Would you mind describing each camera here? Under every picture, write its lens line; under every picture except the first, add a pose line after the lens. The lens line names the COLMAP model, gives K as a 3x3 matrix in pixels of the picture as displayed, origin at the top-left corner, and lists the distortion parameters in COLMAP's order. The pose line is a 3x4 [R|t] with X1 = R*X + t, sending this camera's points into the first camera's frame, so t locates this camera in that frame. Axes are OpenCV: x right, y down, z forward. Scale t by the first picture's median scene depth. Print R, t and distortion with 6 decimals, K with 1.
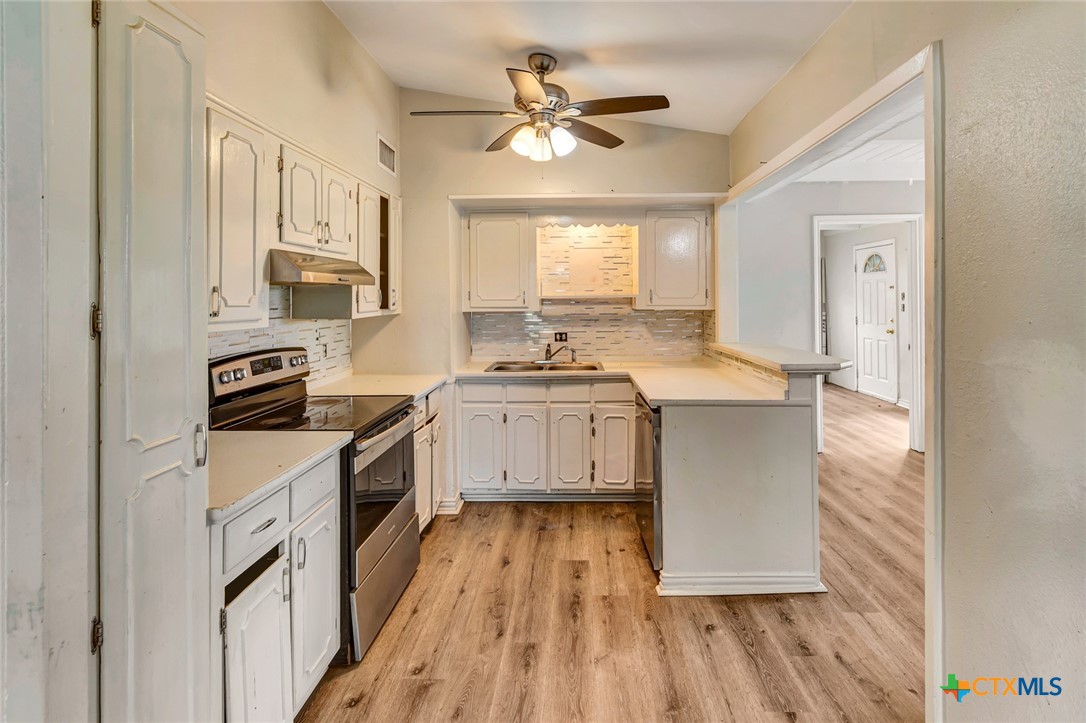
lens RADIAL K [[561.3, 0, 559.7], [0, 561.3, 319.0], [0, 0, 1]] dist [-0.001761, -0.000066]
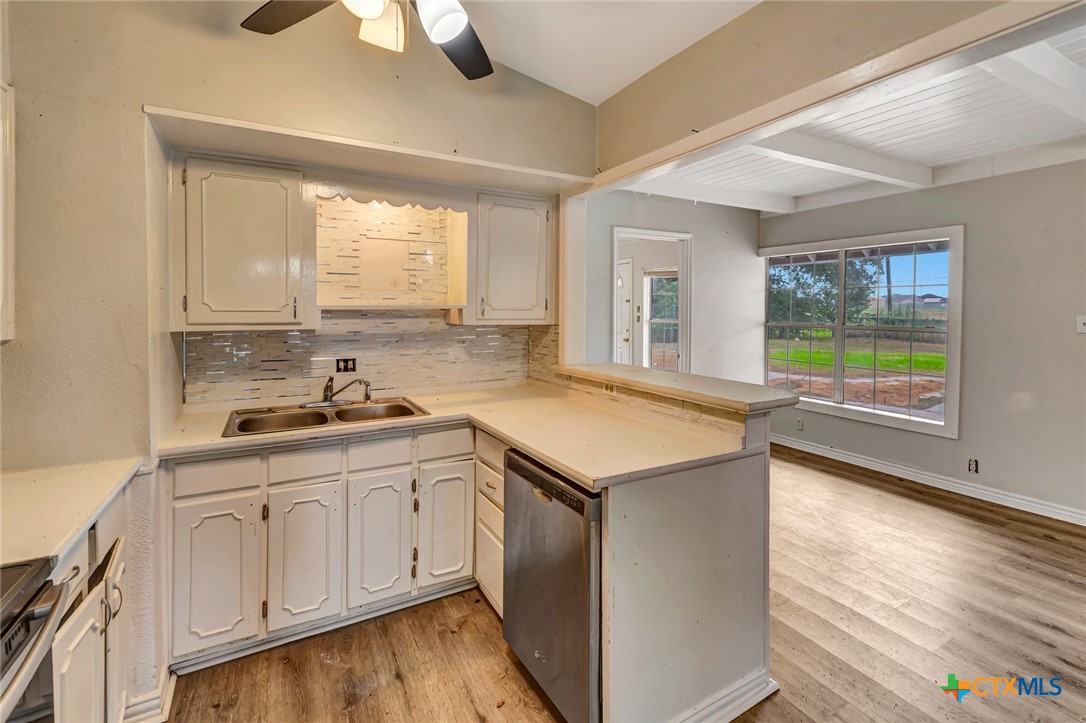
lens RADIAL K [[491.0, 0, 549.5], [0, 491.0, 319.7], [0, 0, 1]] dist [0.004084, -0.000325]
pose [[0.857337, -0.003659, 0.514742, -0.103176], [0.010772, 0.999883, -0.010835, -0.015918], [-0.514643, 0.014834, 0.857276, 0.389157]]
